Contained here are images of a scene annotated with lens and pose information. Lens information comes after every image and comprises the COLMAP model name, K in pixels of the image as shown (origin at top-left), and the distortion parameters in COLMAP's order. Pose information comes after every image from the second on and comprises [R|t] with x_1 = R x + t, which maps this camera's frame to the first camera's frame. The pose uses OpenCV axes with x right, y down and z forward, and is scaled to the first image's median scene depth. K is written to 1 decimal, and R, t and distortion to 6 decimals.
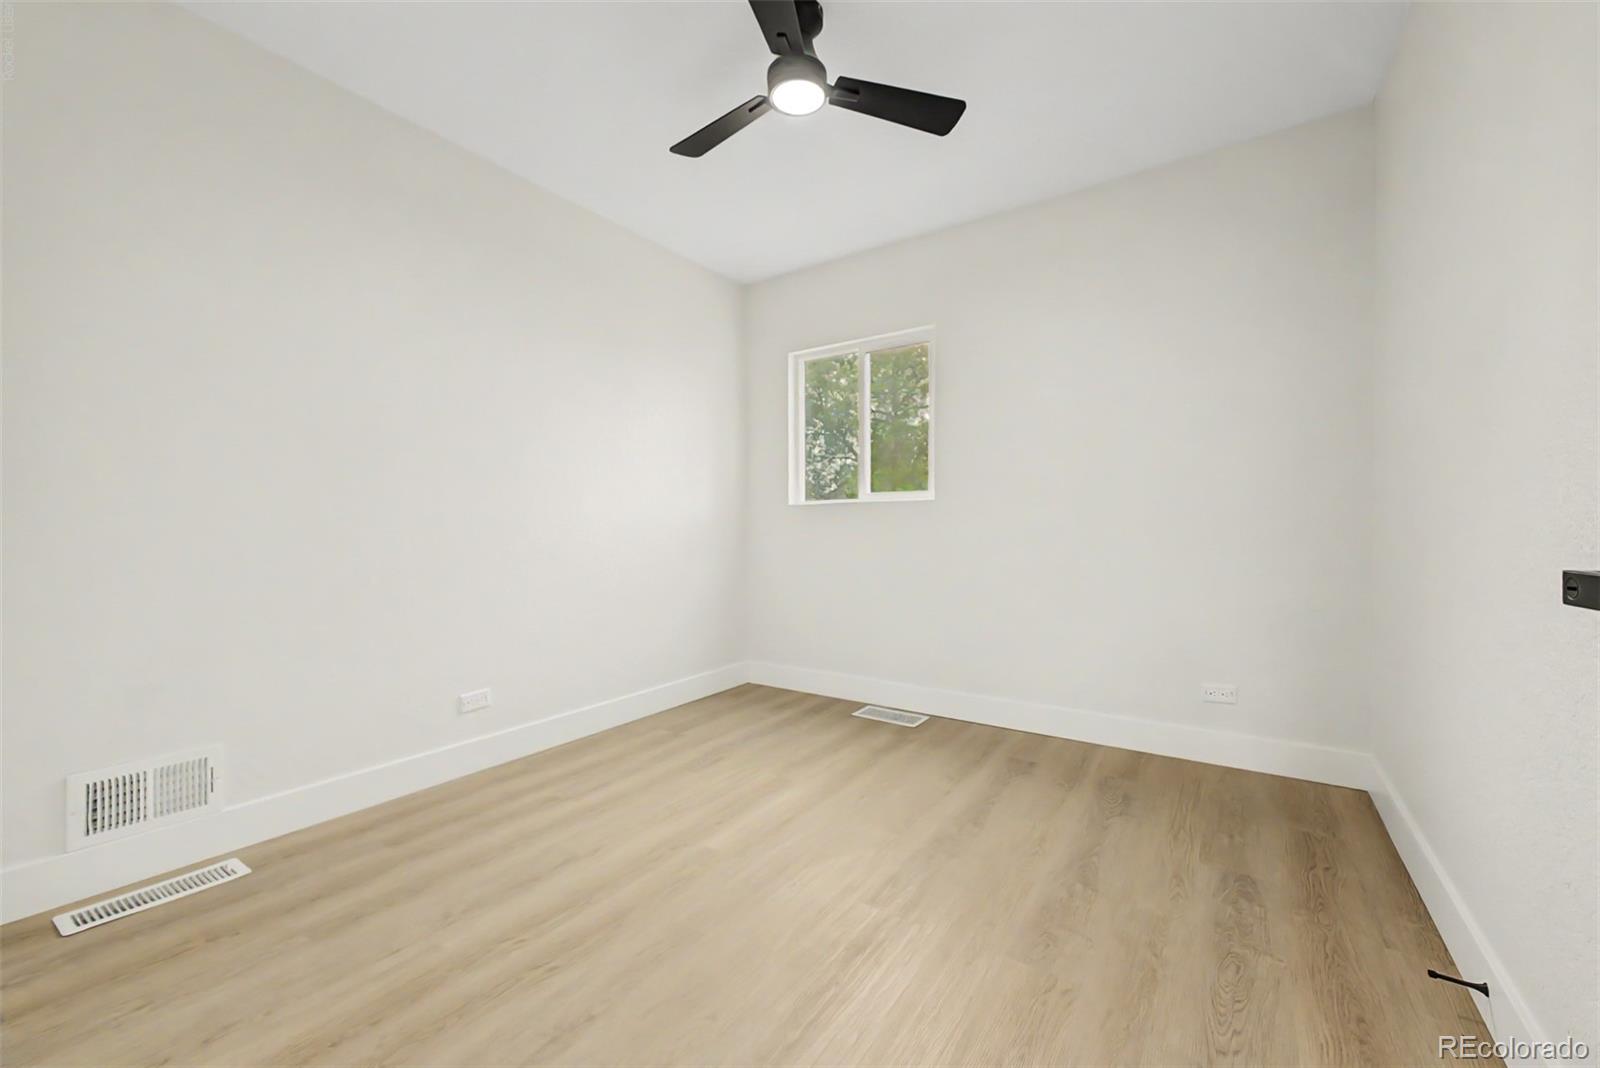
lens RADIAL K [[641.8, 0, 799.9], [0, 641.8, 527.6], [0, 0, 1]] dist [0.016990, -0.002357]
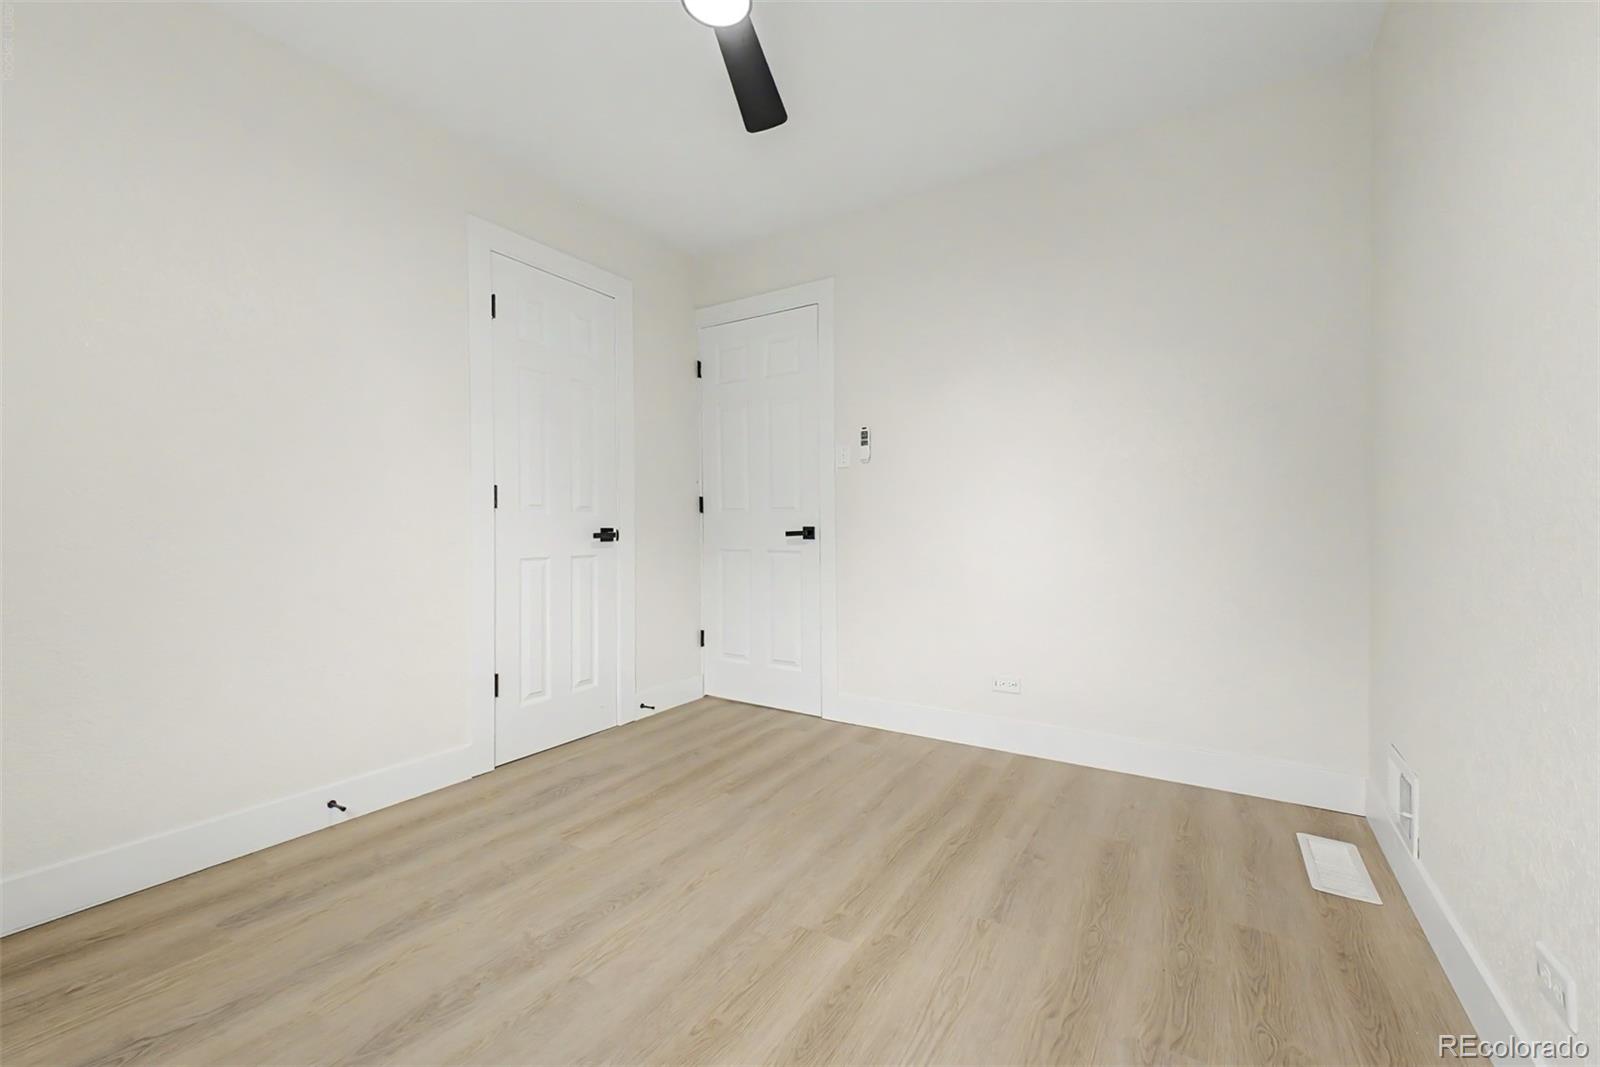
lens RADIAL K [[641.8, 0, 800.8], [0, 641.8, 531.7], [0, 0, 1]] dist [0.016990, -0.002357]
pose [[-0.999649, 0.008937, -0.024932, -0.080437], [0.008684, 0.999910, 0.010205, 0.000731], [0.025021, 0.009985, -0.999637, 1.821548]]
